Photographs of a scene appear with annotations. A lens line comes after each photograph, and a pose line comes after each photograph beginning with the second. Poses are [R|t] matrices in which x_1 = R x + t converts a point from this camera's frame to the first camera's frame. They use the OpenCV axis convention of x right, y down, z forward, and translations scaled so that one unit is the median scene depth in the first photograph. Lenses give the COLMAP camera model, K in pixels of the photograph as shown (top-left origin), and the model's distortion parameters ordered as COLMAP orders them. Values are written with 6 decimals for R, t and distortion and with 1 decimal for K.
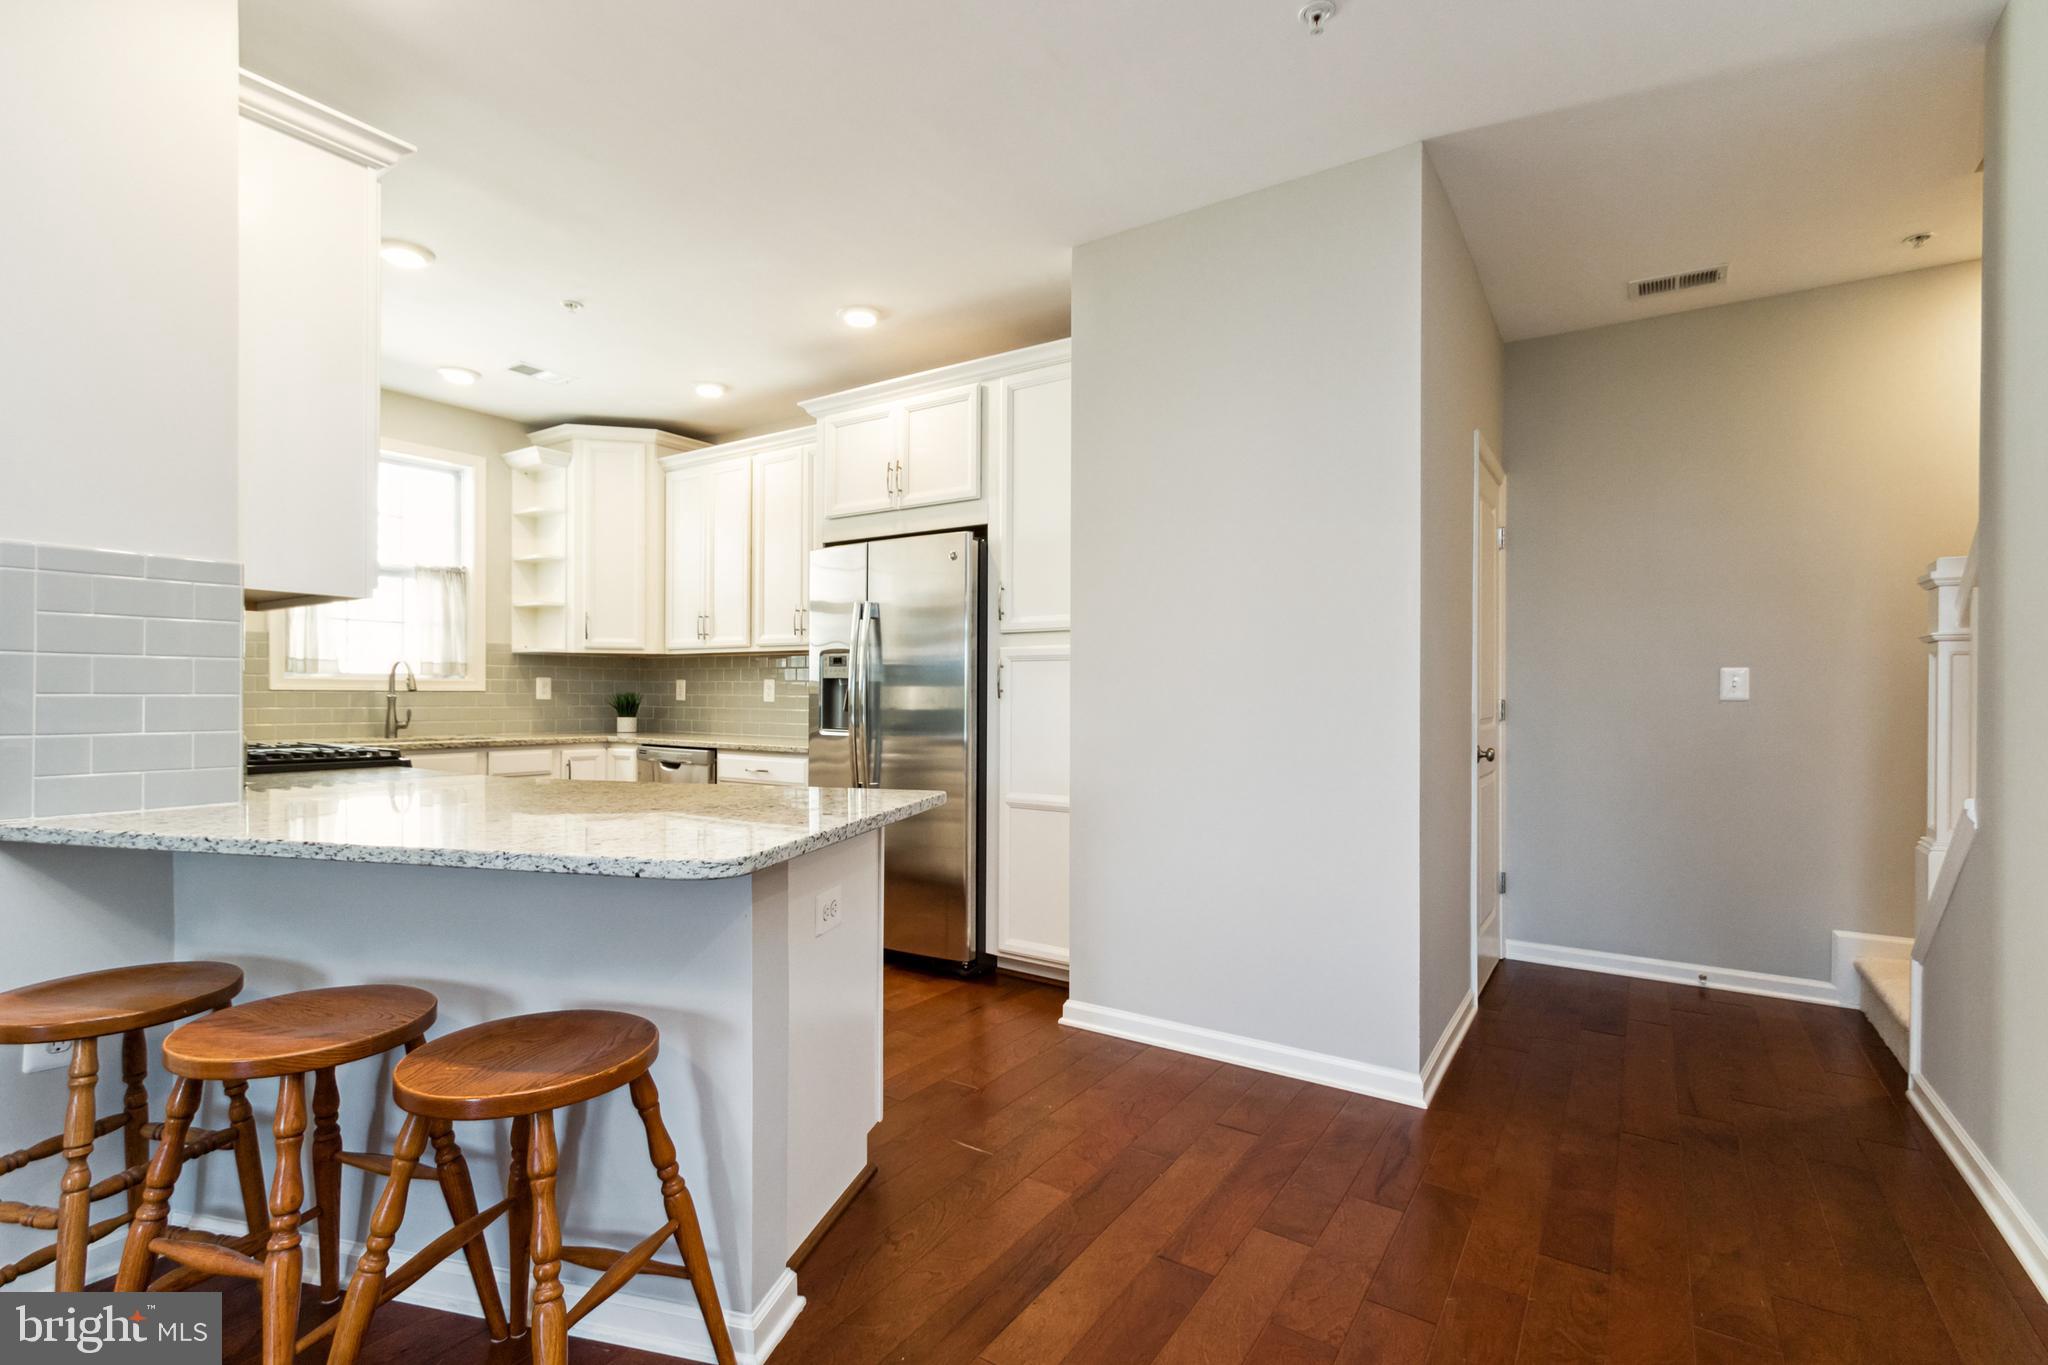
lens RADIAL K [[943.1, 0, 1019.6], [0, 943.1, 693.9], [0, 0, 1]] dist [0.000736, 0.000313]
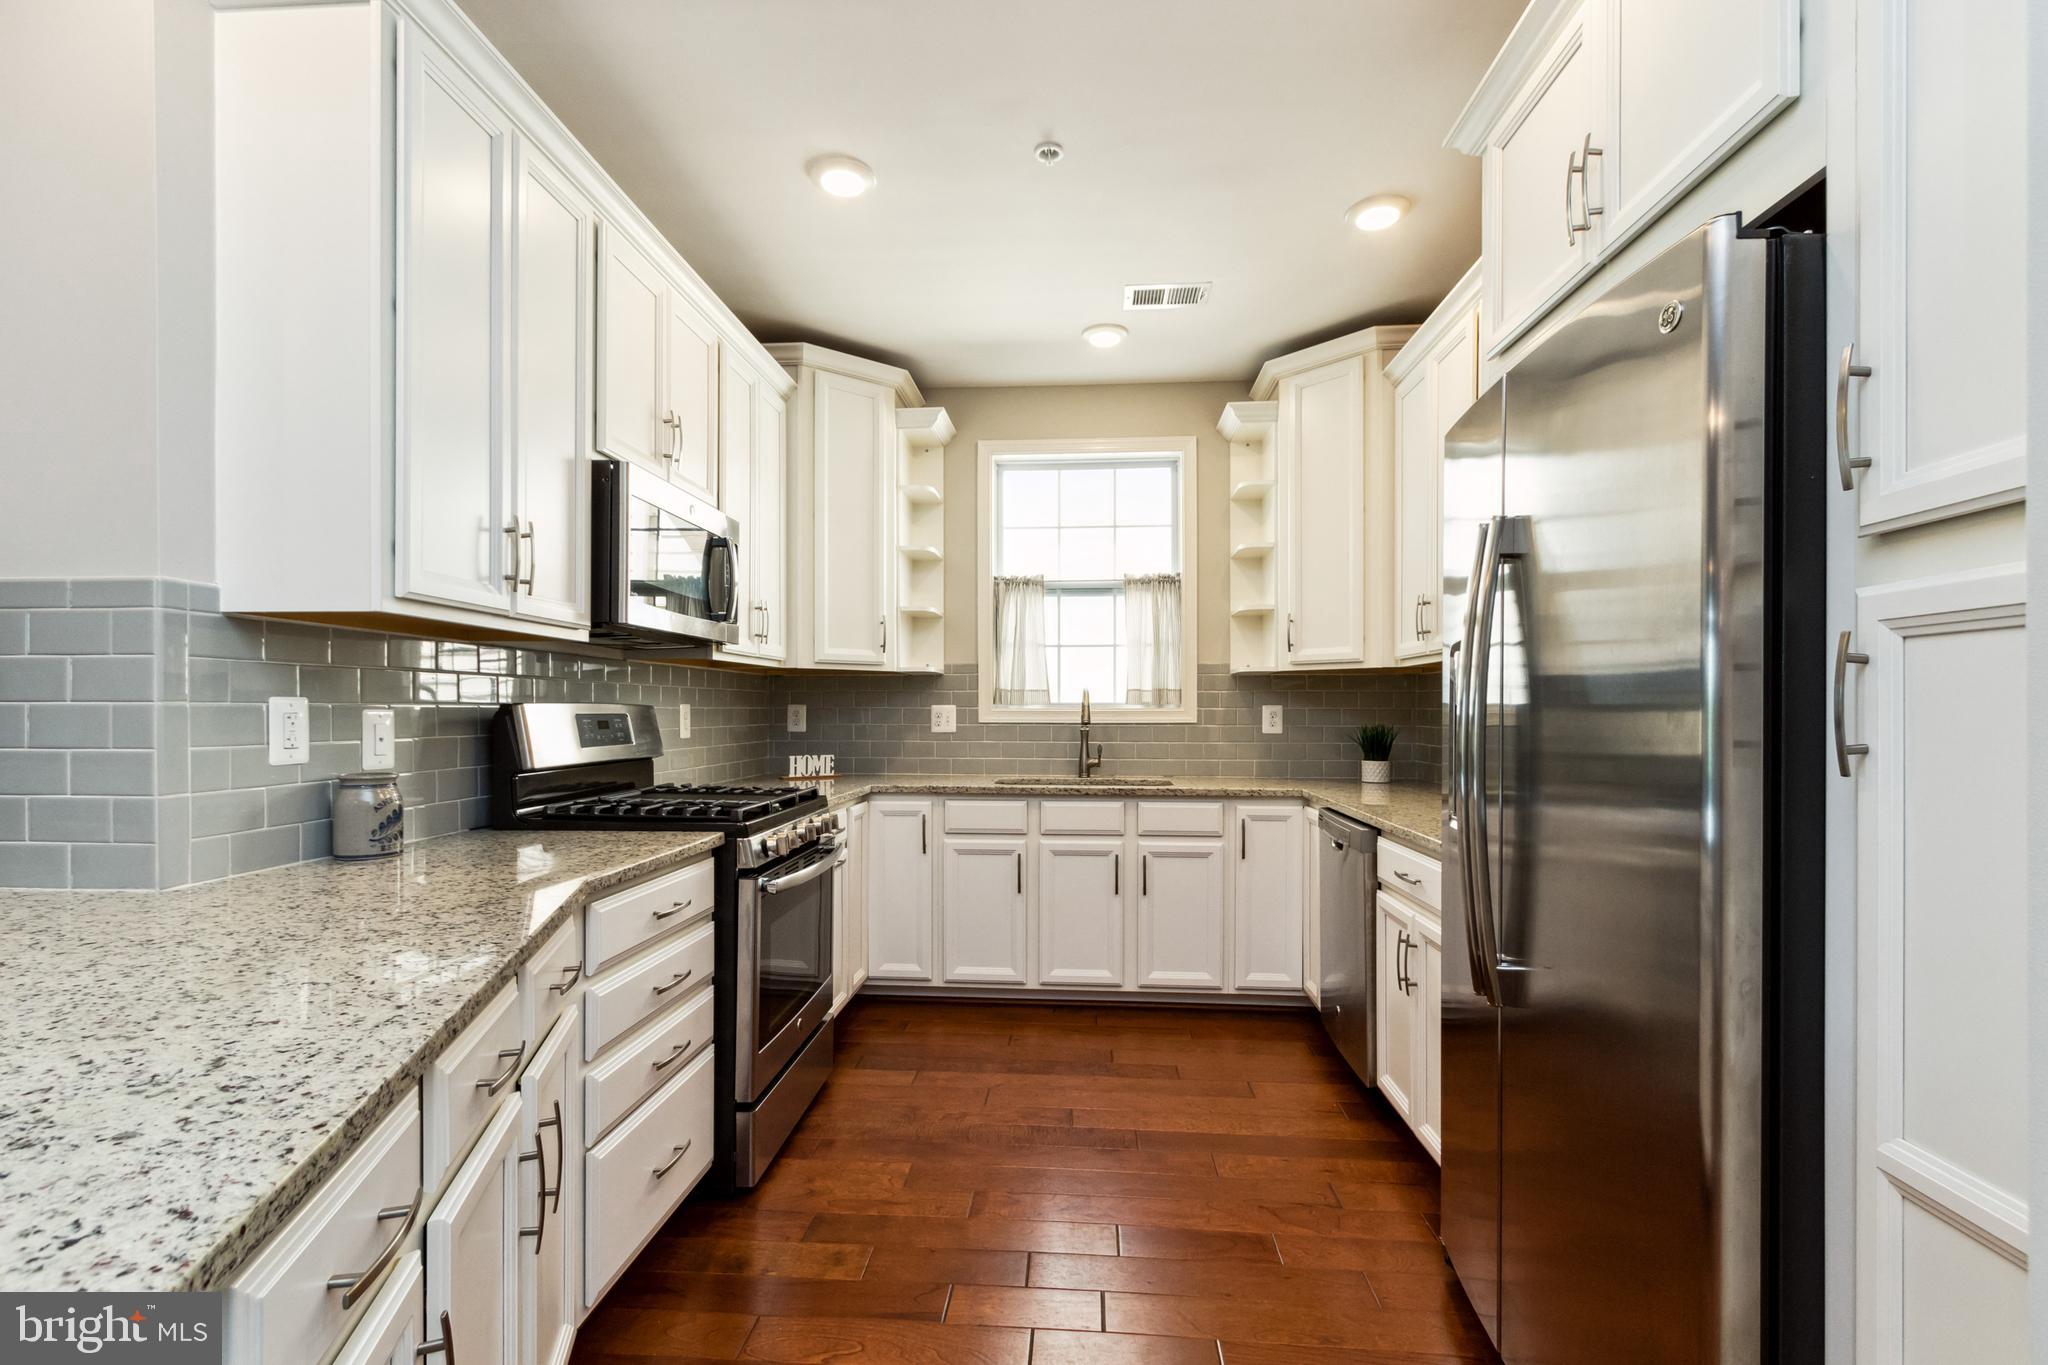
lens RADIAL K [[950.0, 0, 1020.8], [0, 950.0, 712.1], [0, 0, 1]] dist [0.001507, 0.000680]
pose [[0.485653, -0.004055, -0.874142, 0.081152], [0.001366, 0.999992, -0.003879, -0.010281], [0.874150, 0.000690, 0.485655, 0.516064]]
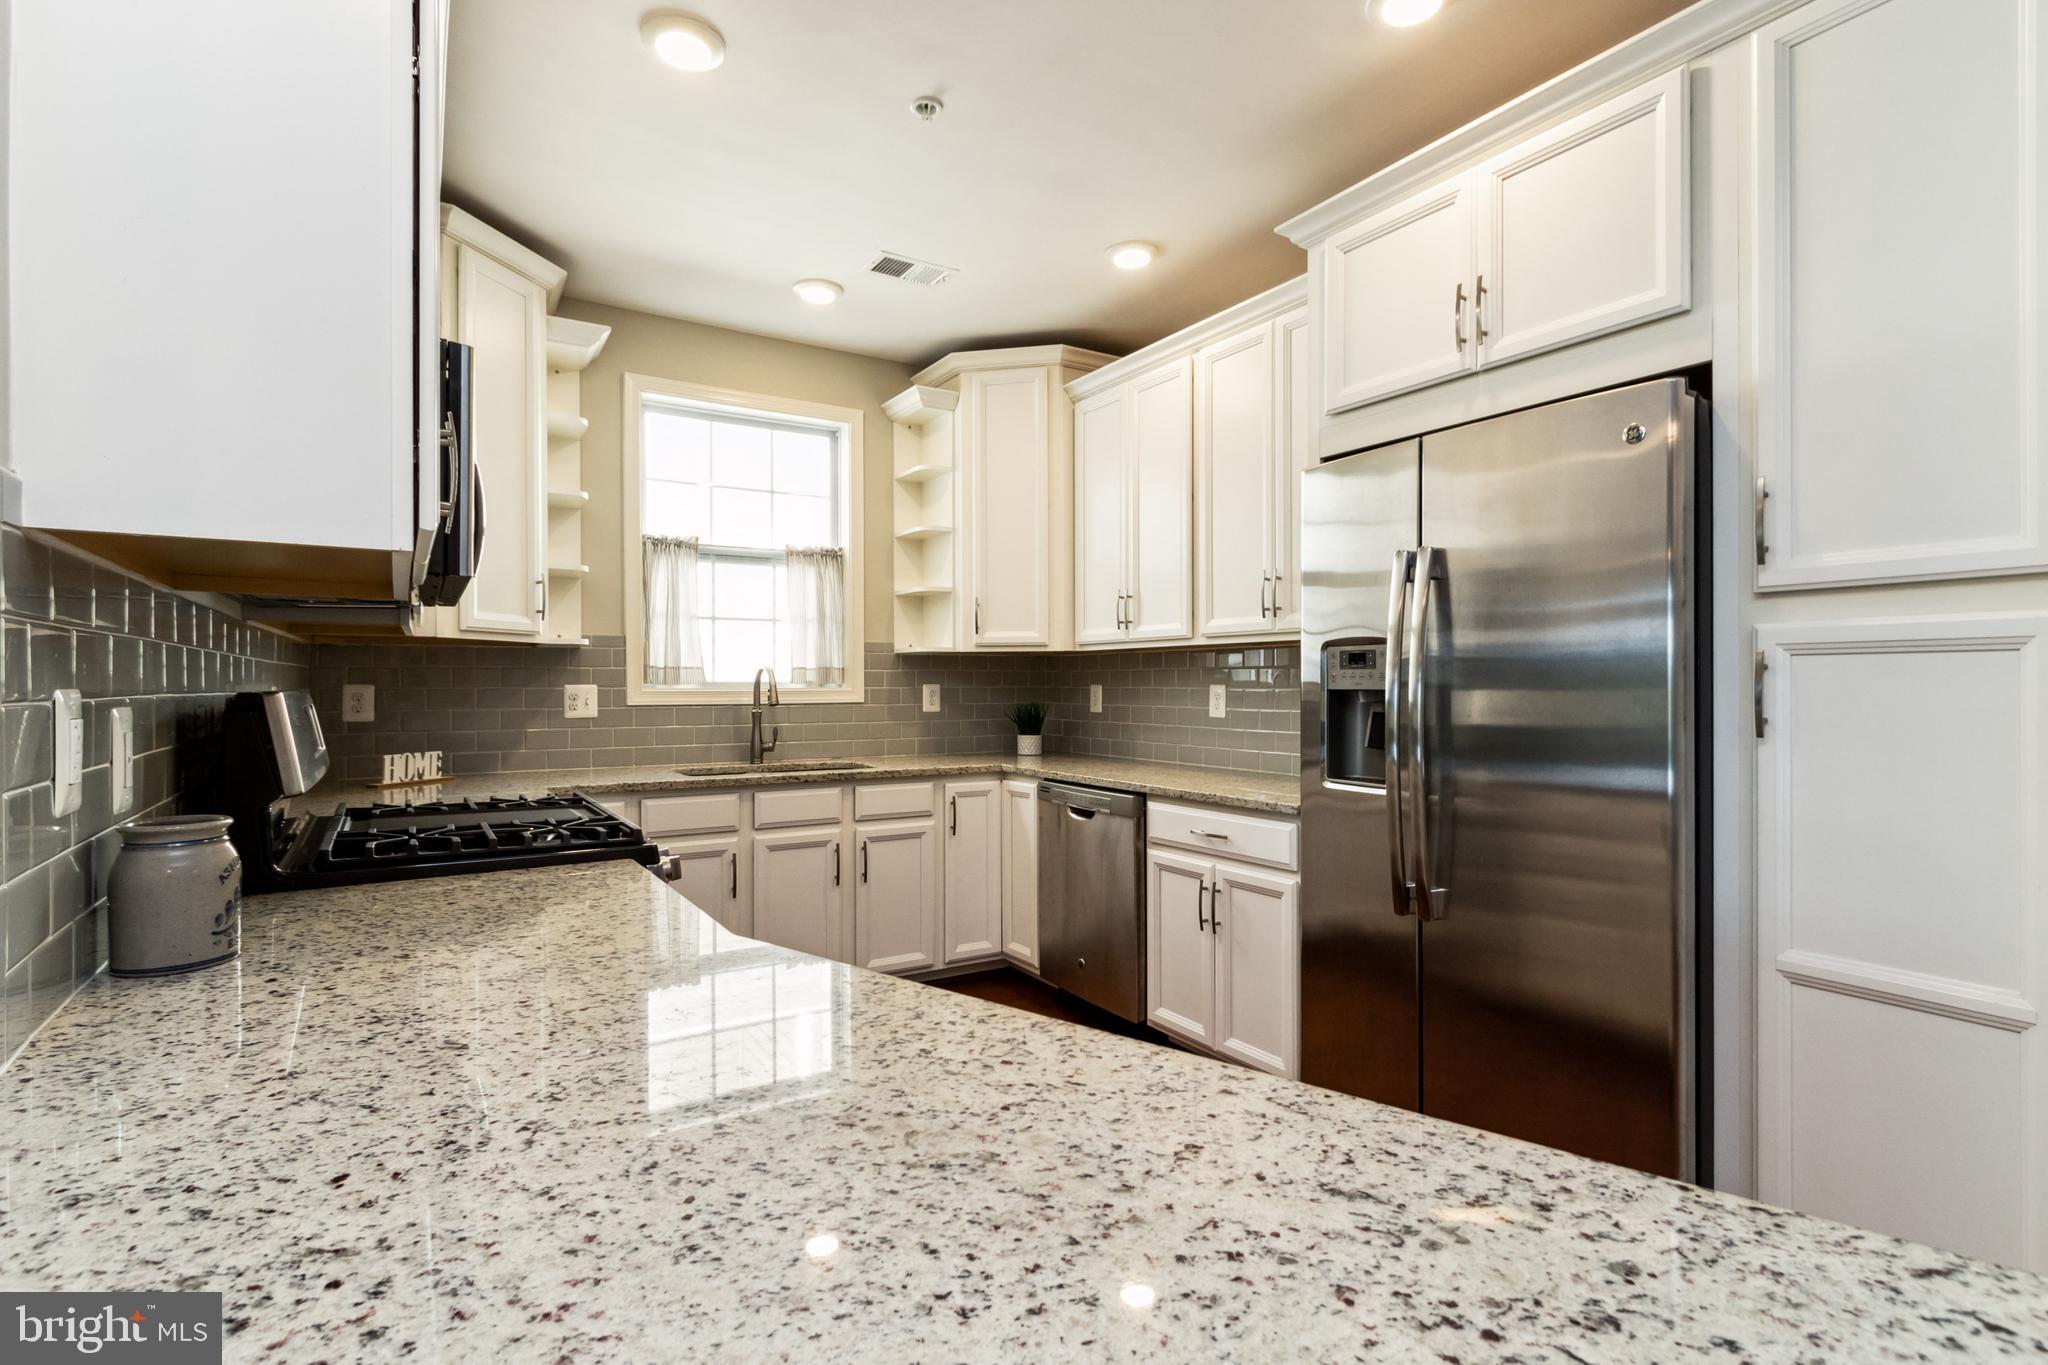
lens RADIAL K [[967.5, 0, 1024.0], [0, 967.5, 682.5], [0, 0, 1]] dist [0.001835, -0.000354]
pose [[0.912324, -0.007503, -0.409401, -0.119228], [0.006458, 0.999971, -0.003934, -0.017261], [0.409418, 0.000946, 0.912346, 0.339617]]
